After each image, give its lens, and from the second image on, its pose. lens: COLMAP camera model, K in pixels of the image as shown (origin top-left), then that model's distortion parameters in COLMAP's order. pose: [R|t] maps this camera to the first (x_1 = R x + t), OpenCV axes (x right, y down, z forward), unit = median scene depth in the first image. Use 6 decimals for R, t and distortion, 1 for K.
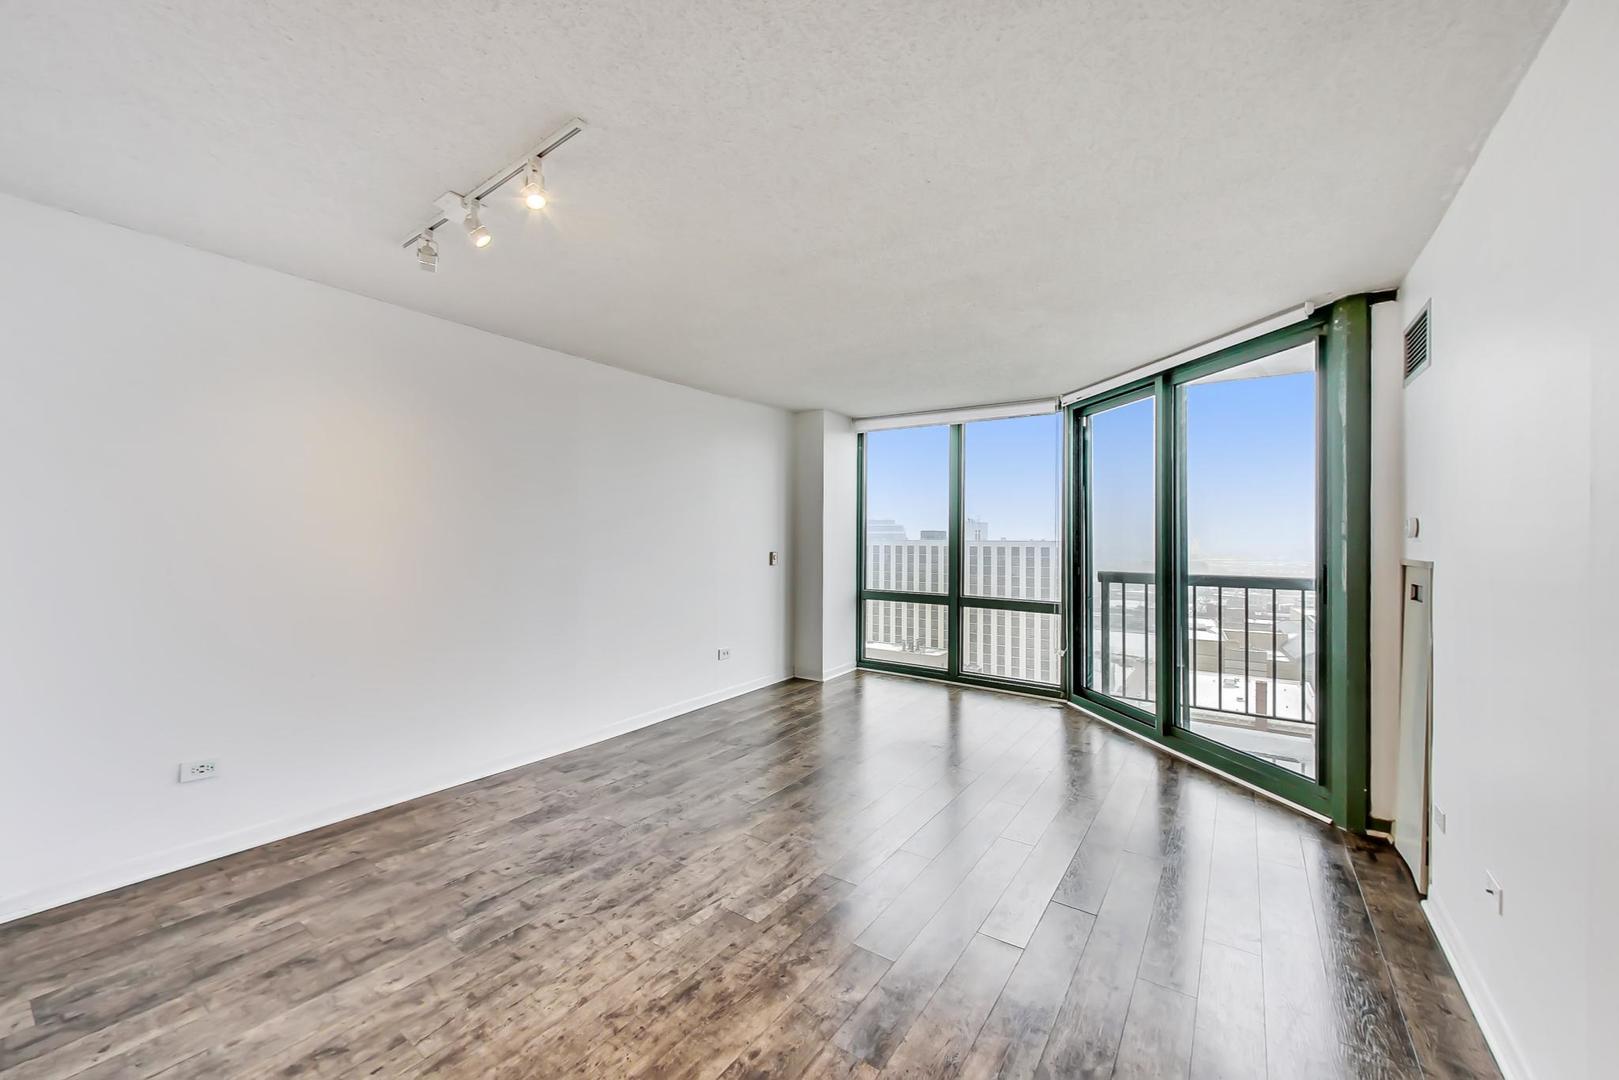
lens RADIAL K [[611.1, 0, 806.2], [0, 611.1, 537.4], [0, 0, 1]] dist [0.003337, -0.000773]
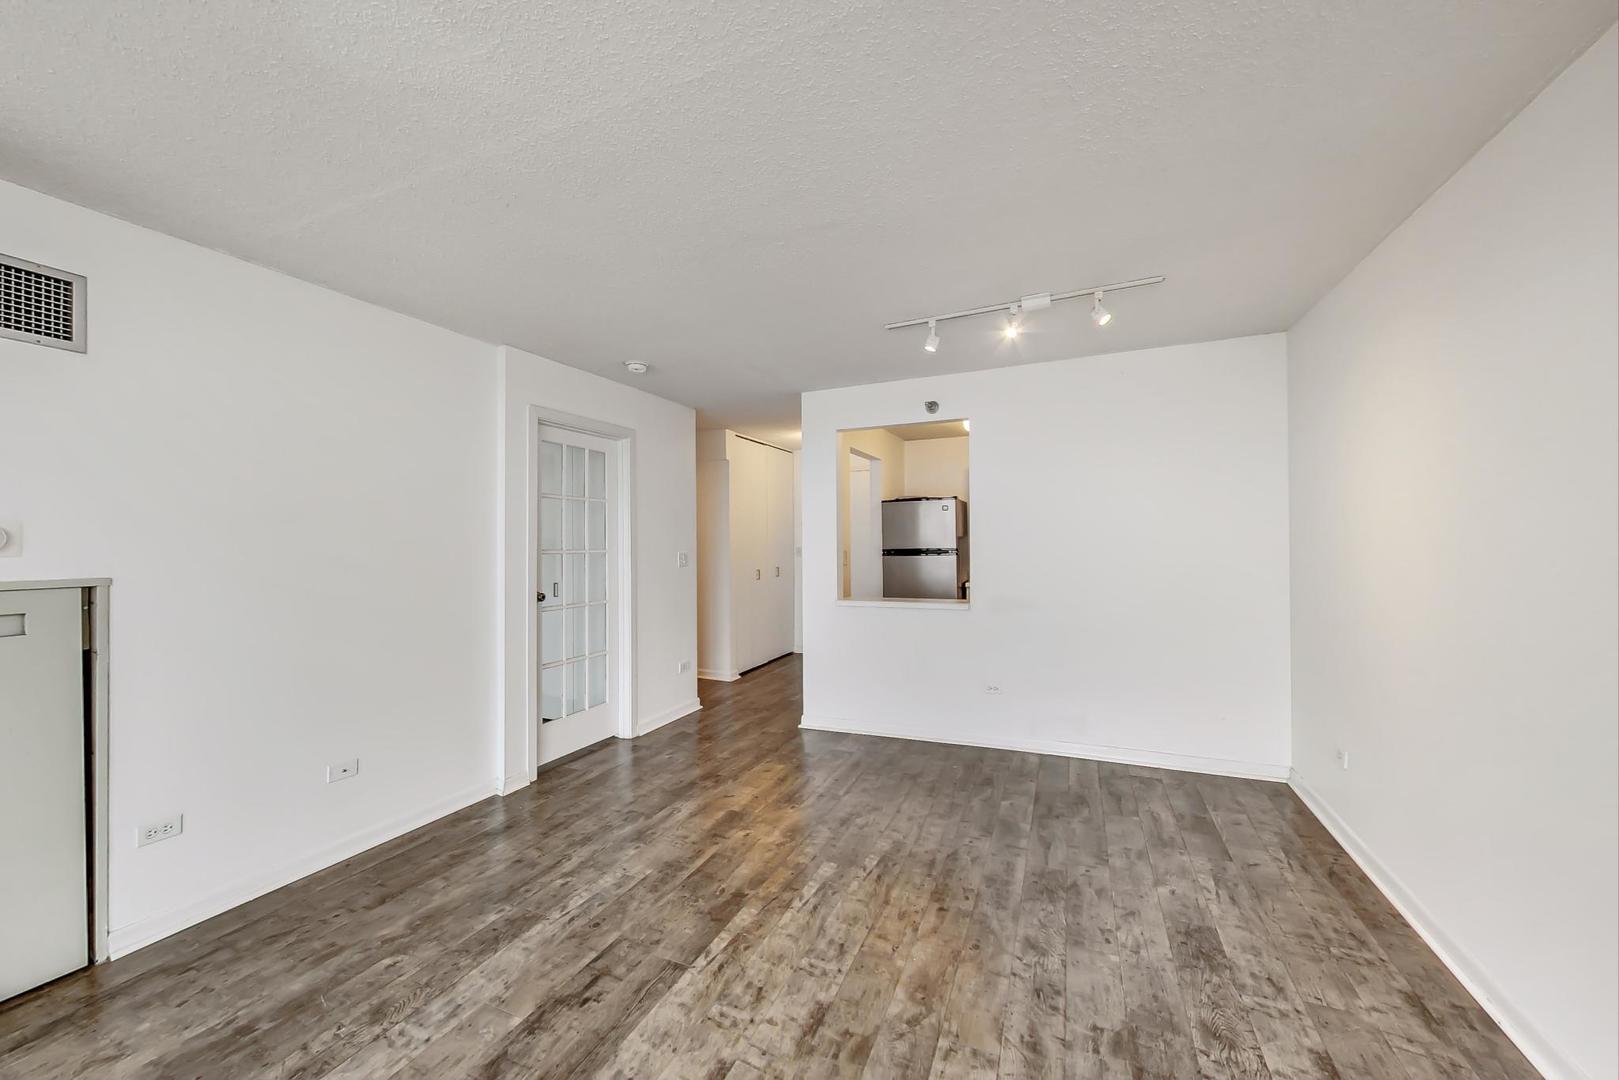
lens RADIAL K [[611.1, 0, 815.2], [0, 611.1, 537.3], [0, 0, 1]] dist [0.003337, -0.000773]
pose [[-0.976443, 0.001040, -0.215771, 0.140180], [0.003936, 0.999908, -0.012992, -0.002728], [0.215738, -0.013535, -0.976358, 1.530335]]
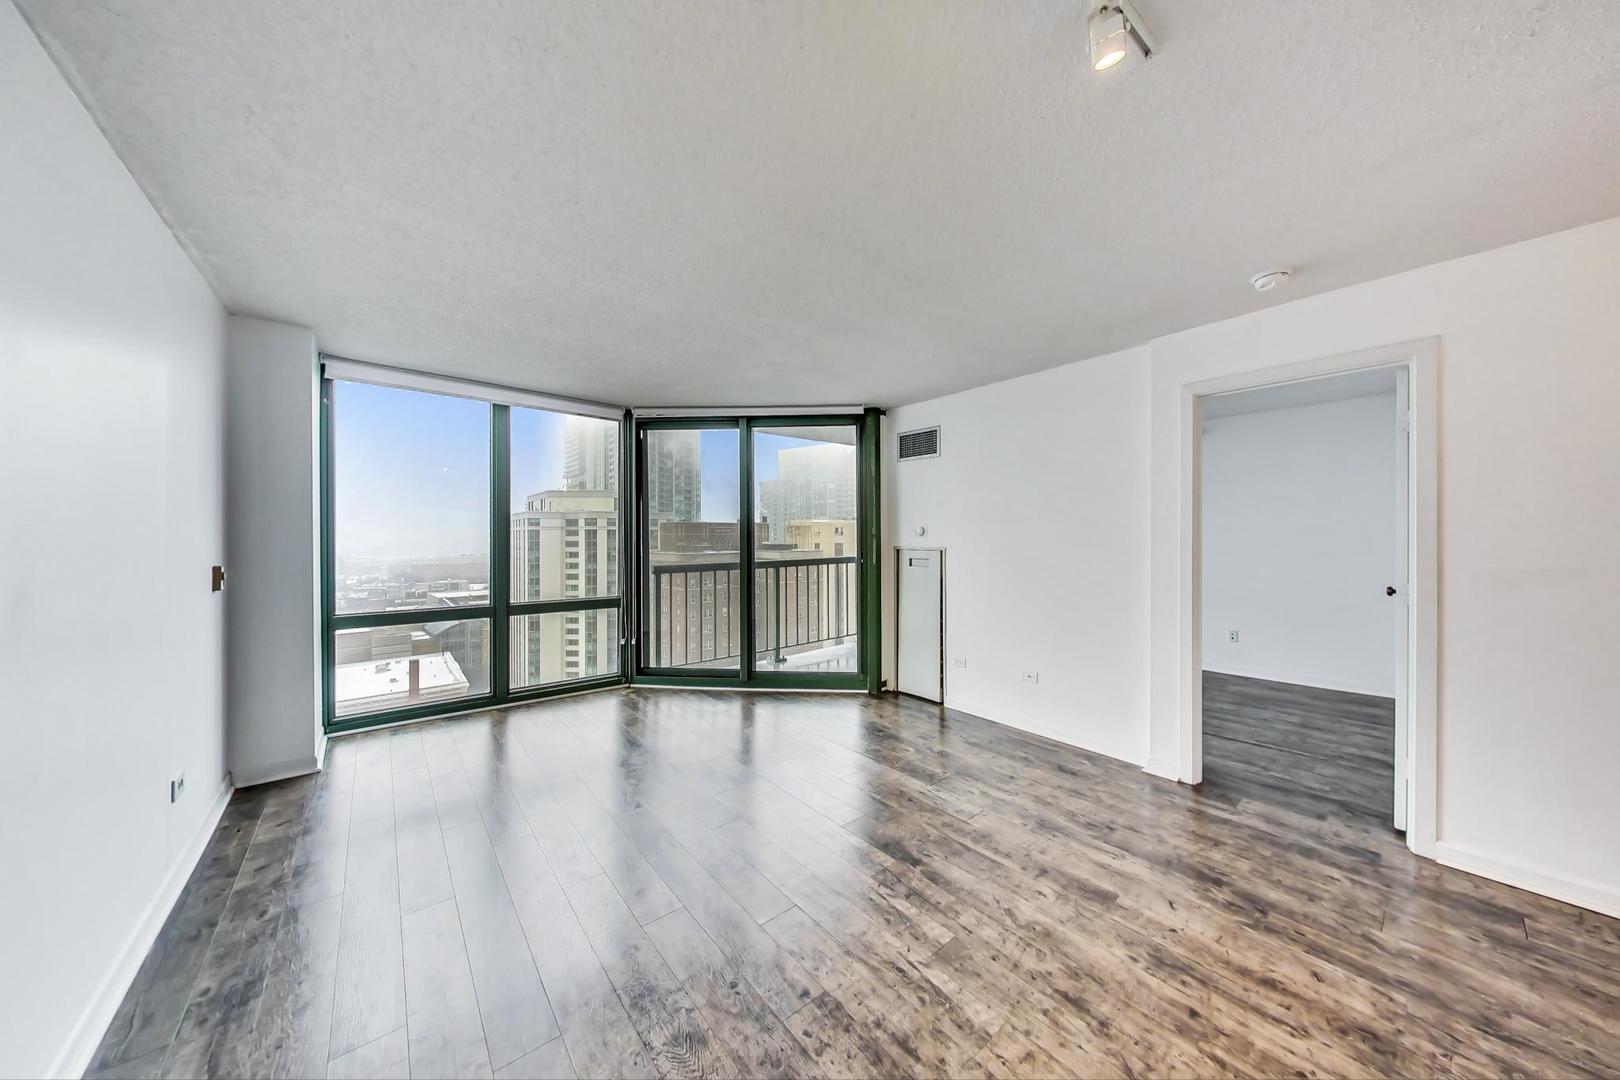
lens RADIAL K [[526.2, 0, 818.1], [0, 526.2, 541.4], [0, 0, 1]] dist [-0.001251, 0.000009]
pose [[0.258490, -0.012474, 0.965933, -0.649911], [0.000967, 0.999919, 0.012654, -0.004528], [-0.966013, -0.002337, 0.258481, 0.692432]]
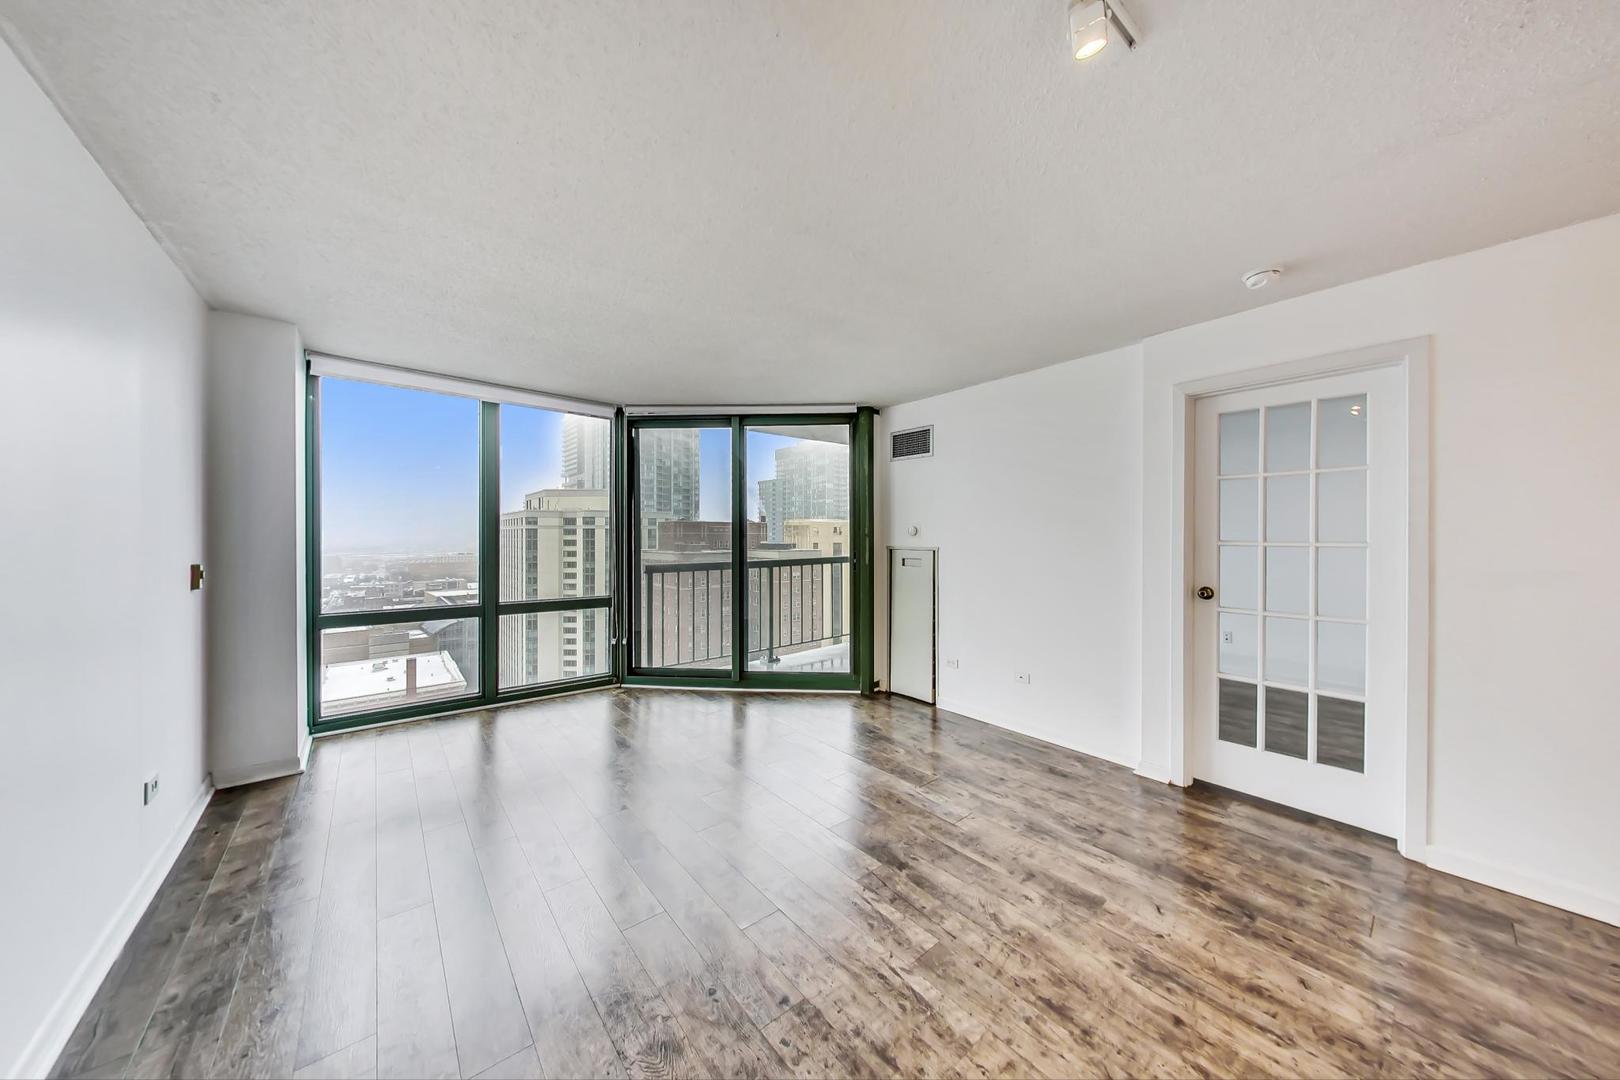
lens RADIAL K [[526.2, 0, 818.4], [0, 526.2, 541.4], [0, 0, 1]] dist [-0.001251, 0.000009]
pose [[0.255495, -0.012438, 0.966730, -0.636998], [-0.001891, 0.999909, 0.013364, -0.004339], [-0.966808, -0.005243, 0.255448, 0.678283]]
